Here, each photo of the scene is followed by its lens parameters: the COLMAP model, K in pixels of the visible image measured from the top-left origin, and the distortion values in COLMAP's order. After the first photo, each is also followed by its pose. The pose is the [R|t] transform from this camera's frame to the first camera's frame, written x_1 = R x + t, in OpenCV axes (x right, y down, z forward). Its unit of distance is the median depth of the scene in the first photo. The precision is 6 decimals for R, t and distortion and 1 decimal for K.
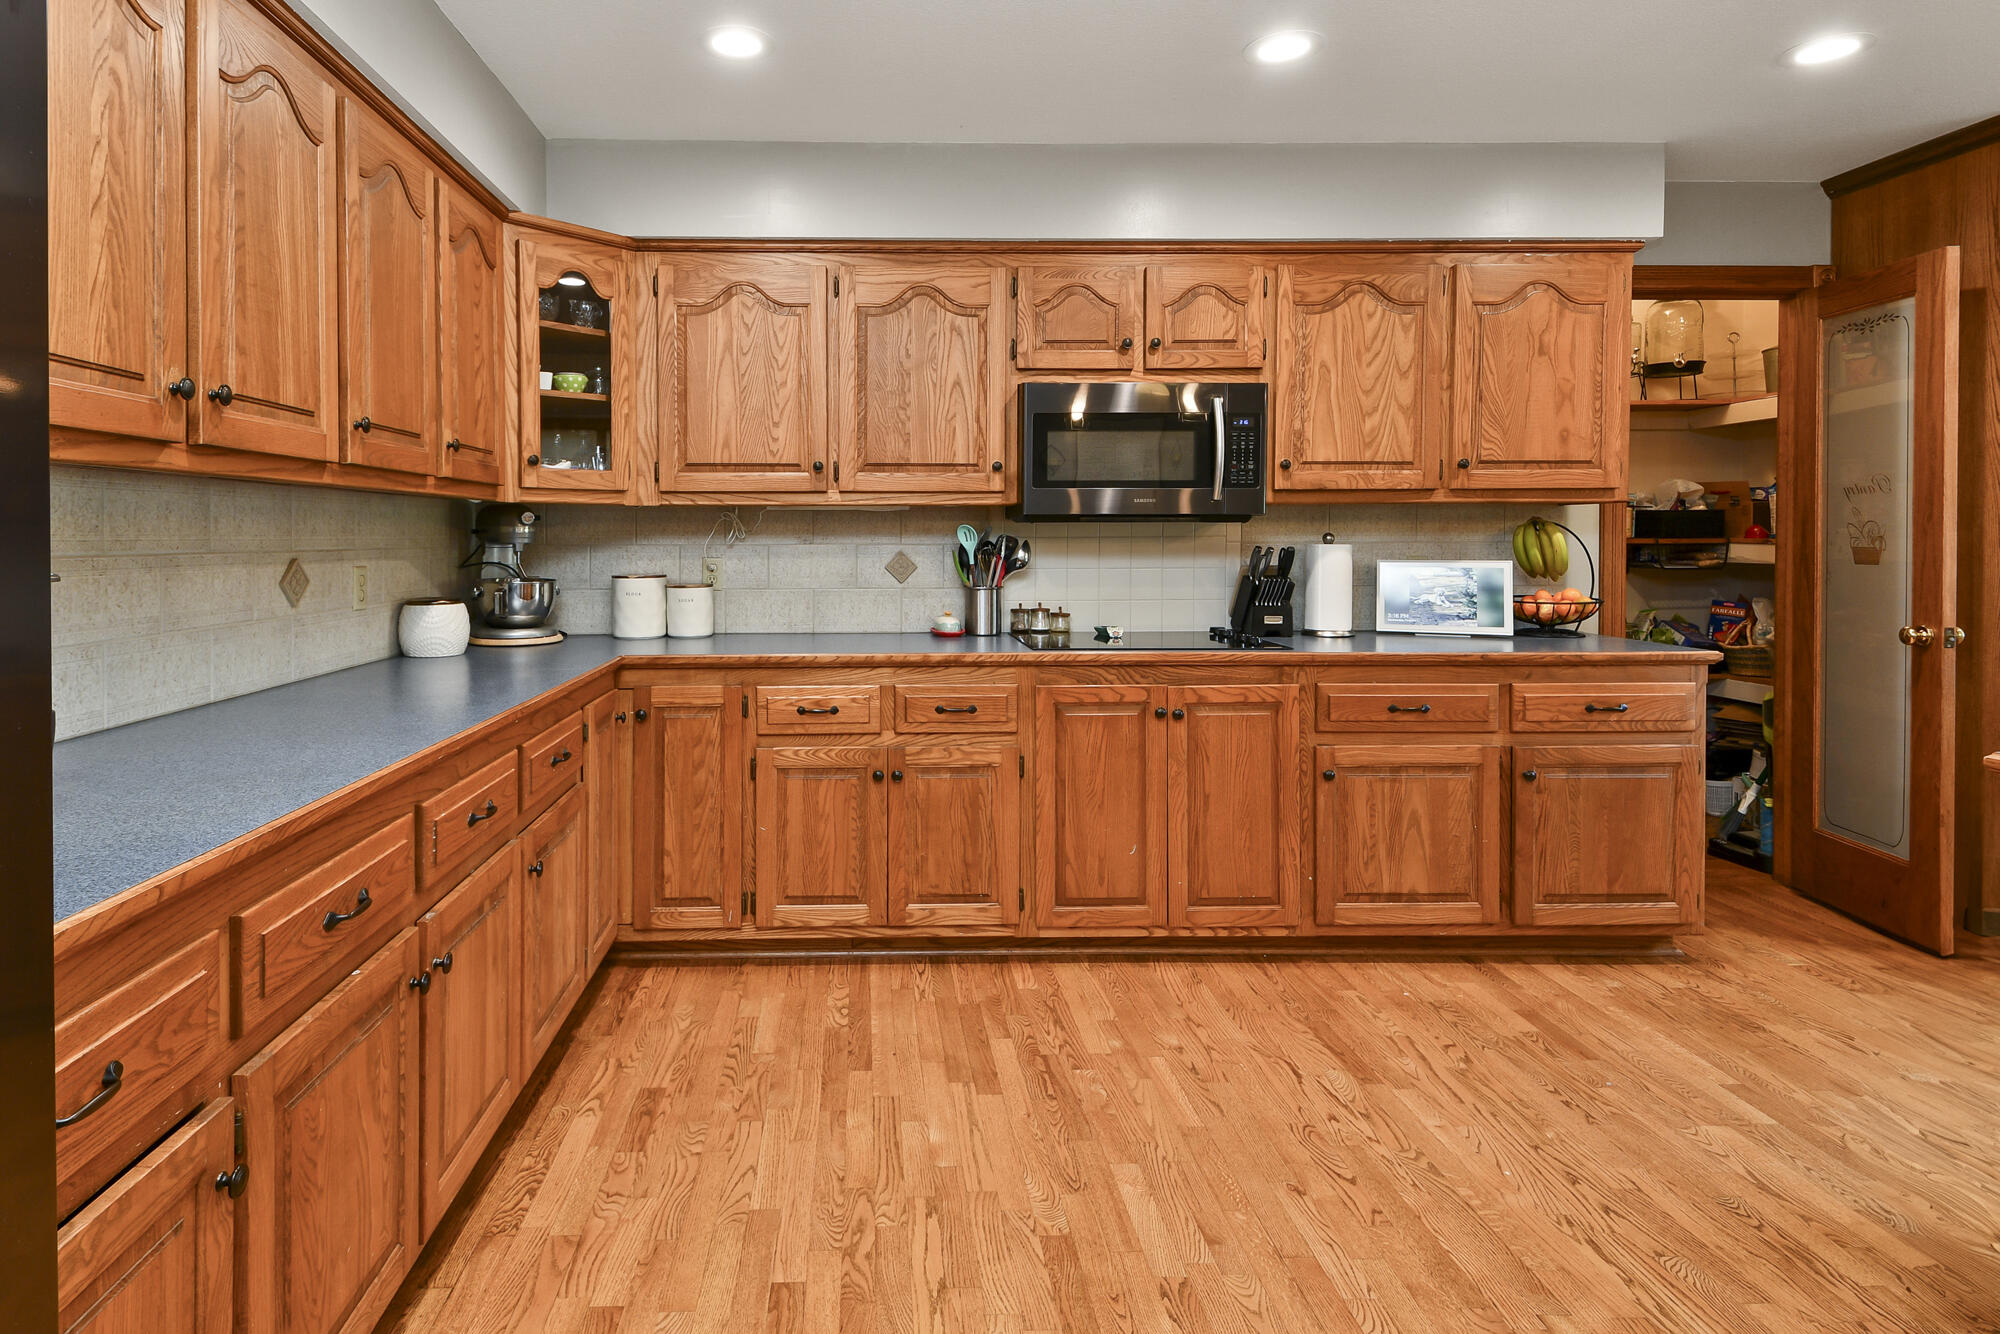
lens RADIAL K [[1084.9, 0, 889.6], [0, 1084.9, 553.1], [0, 0, 1]] dist [0.036499, -0.006223]
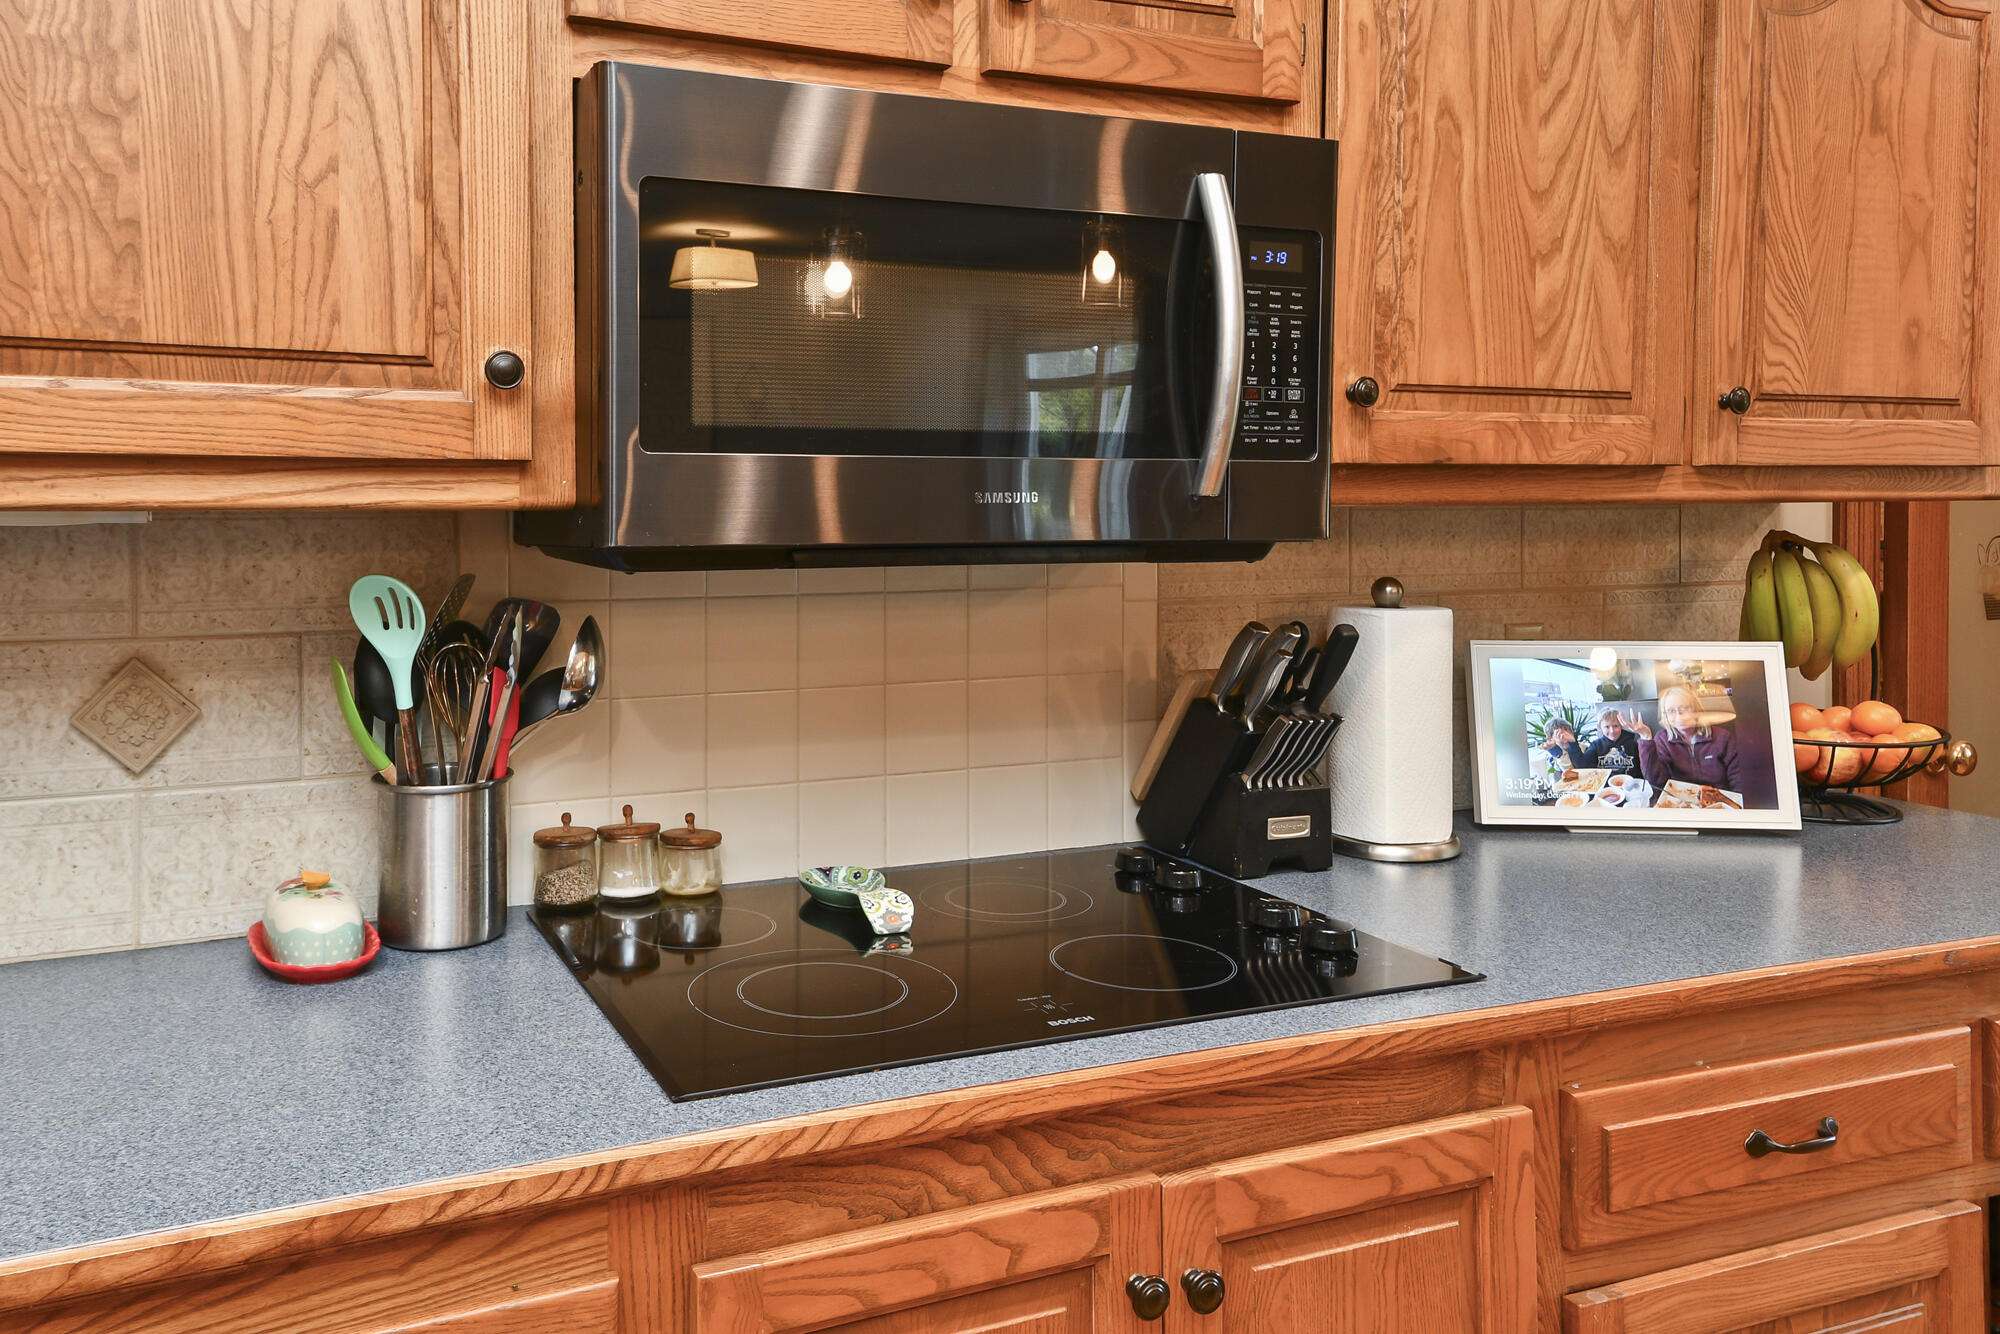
lens RADIAL K [[1447.2, 0, 861.4], [0, 1447.2, 521.3], [0, 0, 1]] dist [0.072649, -0.000286]
pose [[0.921480, -0.006628, 0.388368, 0.040851], [0.007180, 0.999974, 0.000030, -0.041936], [-0.388358, 0.002761, 0.921504, 0.647076]]
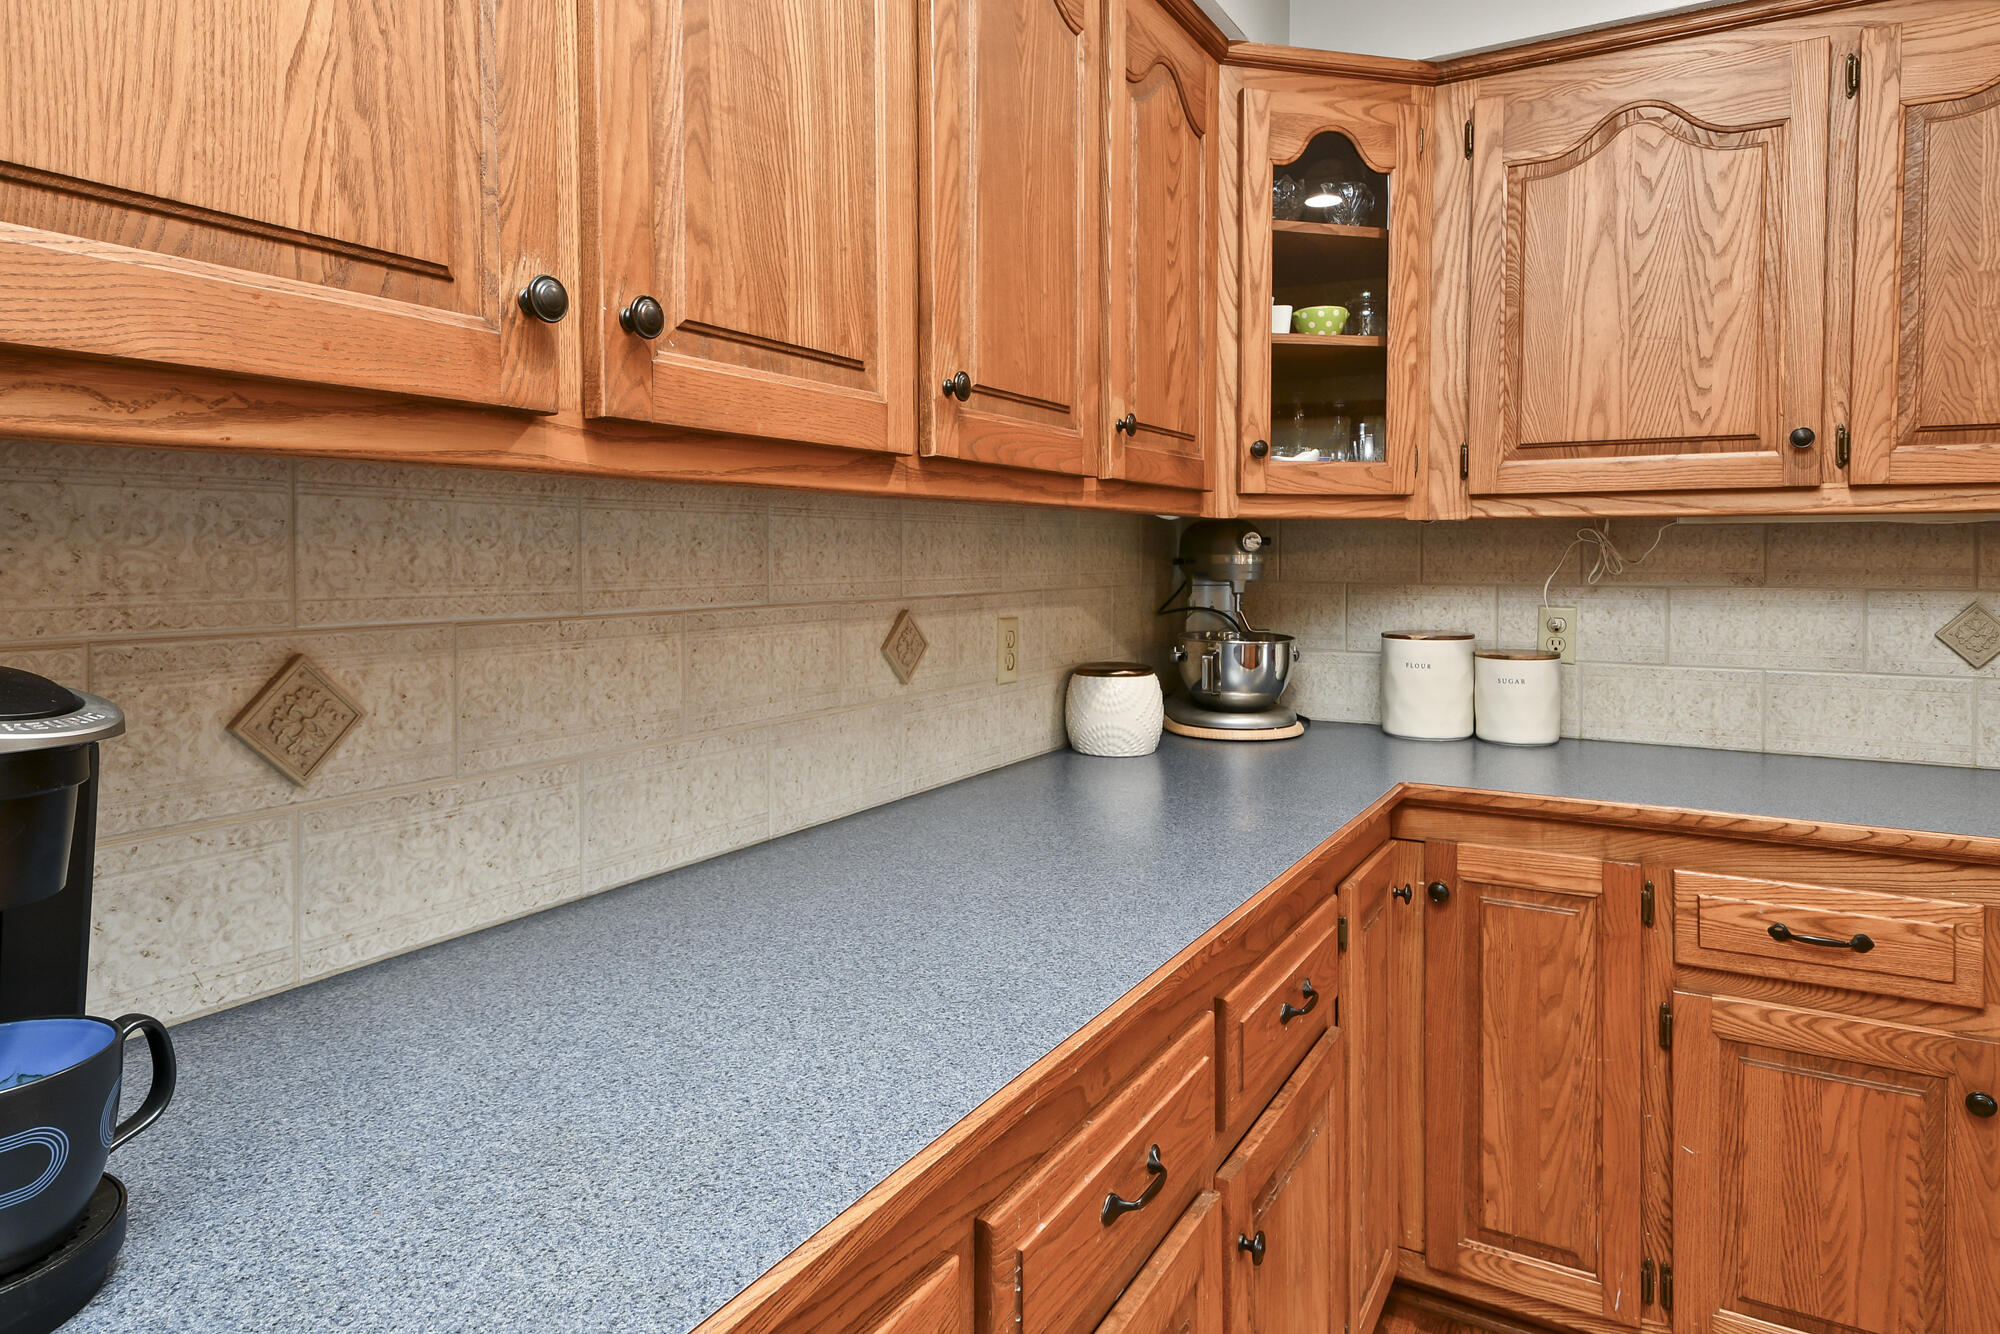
lens RADIAL K [[1229.7, 0, 1043.7], [0, 1229.7, 574.1], [0, 0, 1]] dist [0.055204, -0.009993]
pose [[0.876219, 0.009746, -0.481814, -0.096198], [-0.007812, 0.999951, 0.006020, -0.017542], [0.481849, -0.001510, 0.876253, 0.325944]]
